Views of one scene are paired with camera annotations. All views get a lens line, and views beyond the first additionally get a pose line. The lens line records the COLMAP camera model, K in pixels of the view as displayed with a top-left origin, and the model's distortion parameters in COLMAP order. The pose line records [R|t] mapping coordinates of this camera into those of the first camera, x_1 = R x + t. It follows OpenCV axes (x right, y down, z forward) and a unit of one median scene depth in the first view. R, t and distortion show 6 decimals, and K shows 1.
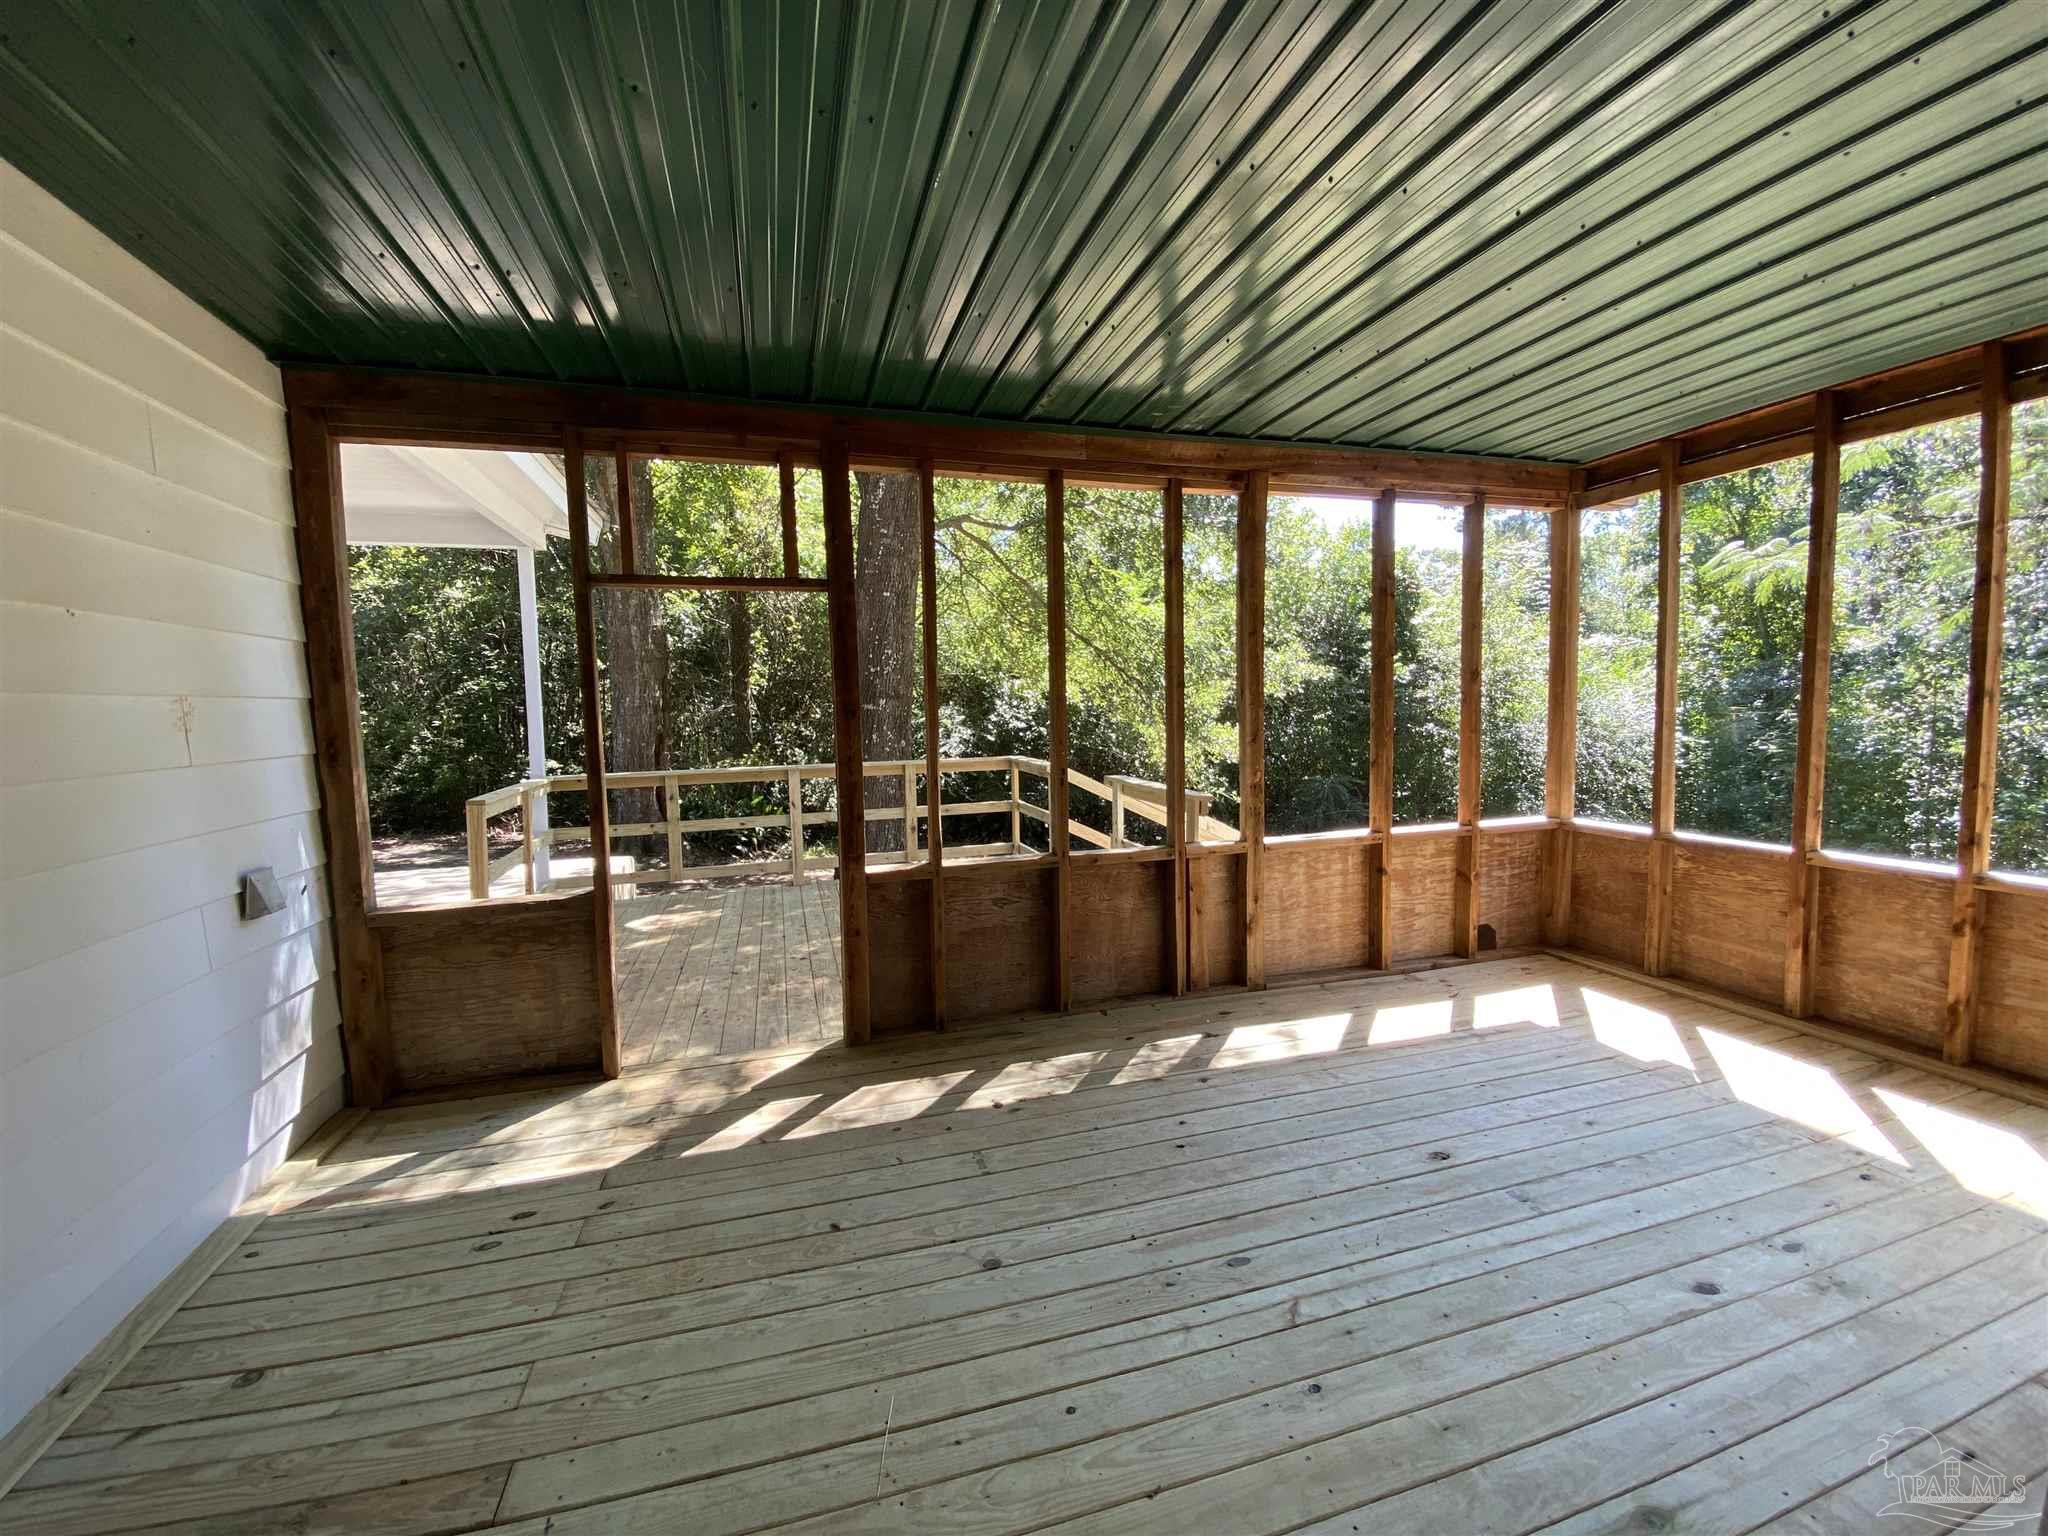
lens RADIAL K [[835.6, 0, 1031.6], [0, 835.6, 761.5], [0, 0, 1]] dist [-0.007589, -0.008533]
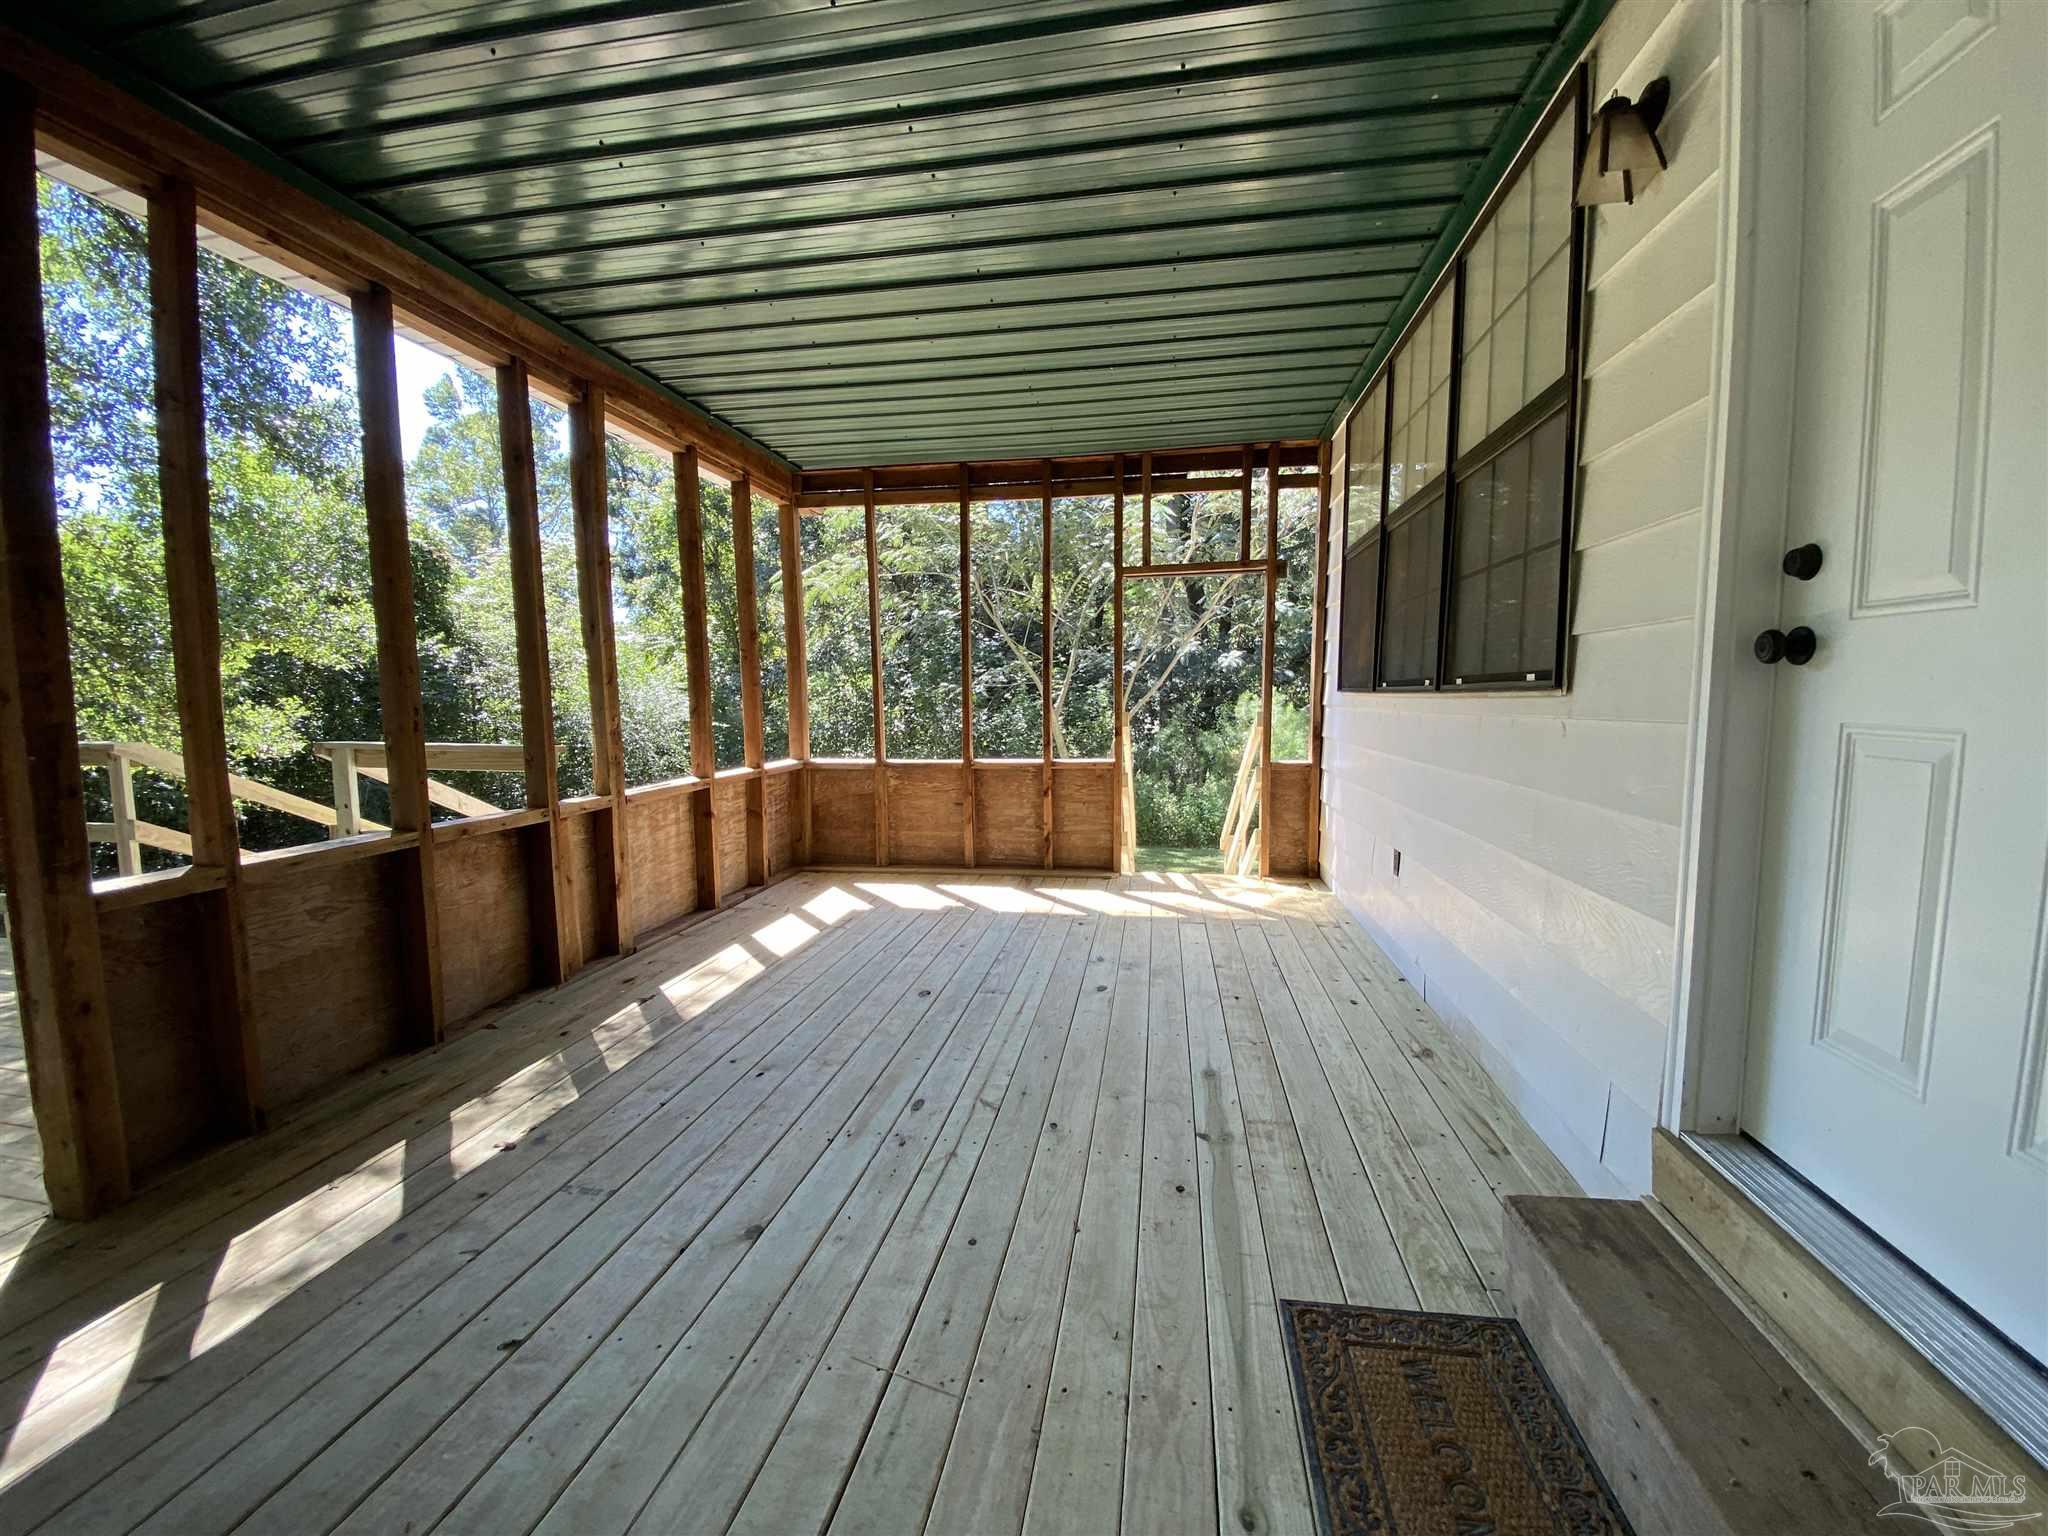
lens RADIAL K [[835.6, 0, 1033.0], [0, 835.6, 775.3], [0, 0, 1]] dist [-0.007589, -0.008533]
pose [[0.413042, -0.068392, 0.908140, -0.423151], [0.062255, 0.996964, 0.046766, 0.068605], [-0.908582, 0.037220, 0.416045, 0.227438]]
